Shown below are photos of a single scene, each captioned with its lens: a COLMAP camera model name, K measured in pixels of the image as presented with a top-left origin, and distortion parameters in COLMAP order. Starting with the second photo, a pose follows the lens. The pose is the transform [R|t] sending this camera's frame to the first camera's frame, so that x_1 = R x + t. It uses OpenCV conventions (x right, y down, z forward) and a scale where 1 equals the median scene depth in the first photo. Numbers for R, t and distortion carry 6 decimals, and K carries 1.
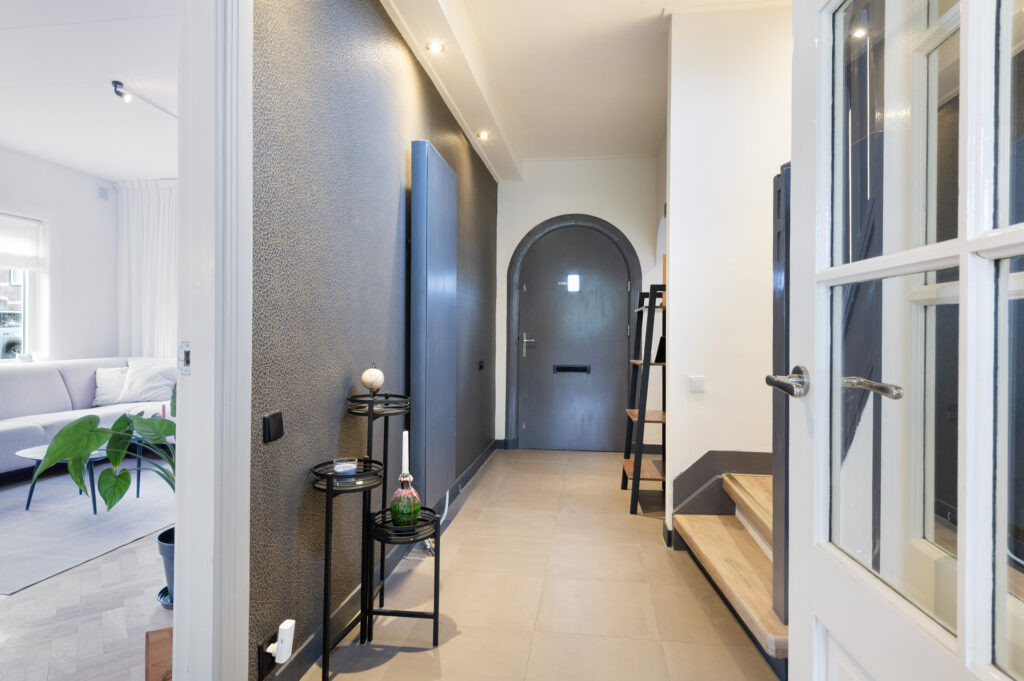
lens RADIAL K [[572.2, 0, 507.6], [0, 572.2, 327.2], [0, 0, 1]] dist [0.034964, -0.025520]
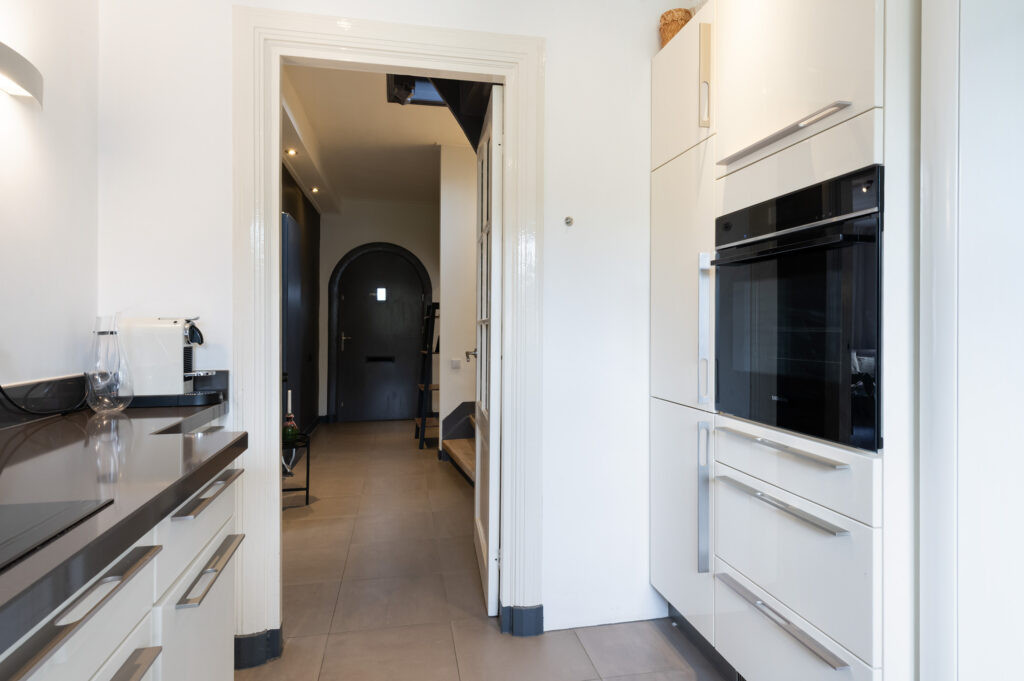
lens RADIAL K [[572.2, 0, 507.6], [0, 572.2, 327.2], [0, 0, 1]] dist [0.034964, -0.025520]
pose [[0.944594, -0.002657, 0.328231, -0.056131], [-0.000308, 0.999960, 0.008979, -0.016550], [-0.328241, -0.008583, 0.944555, -0.437132]]
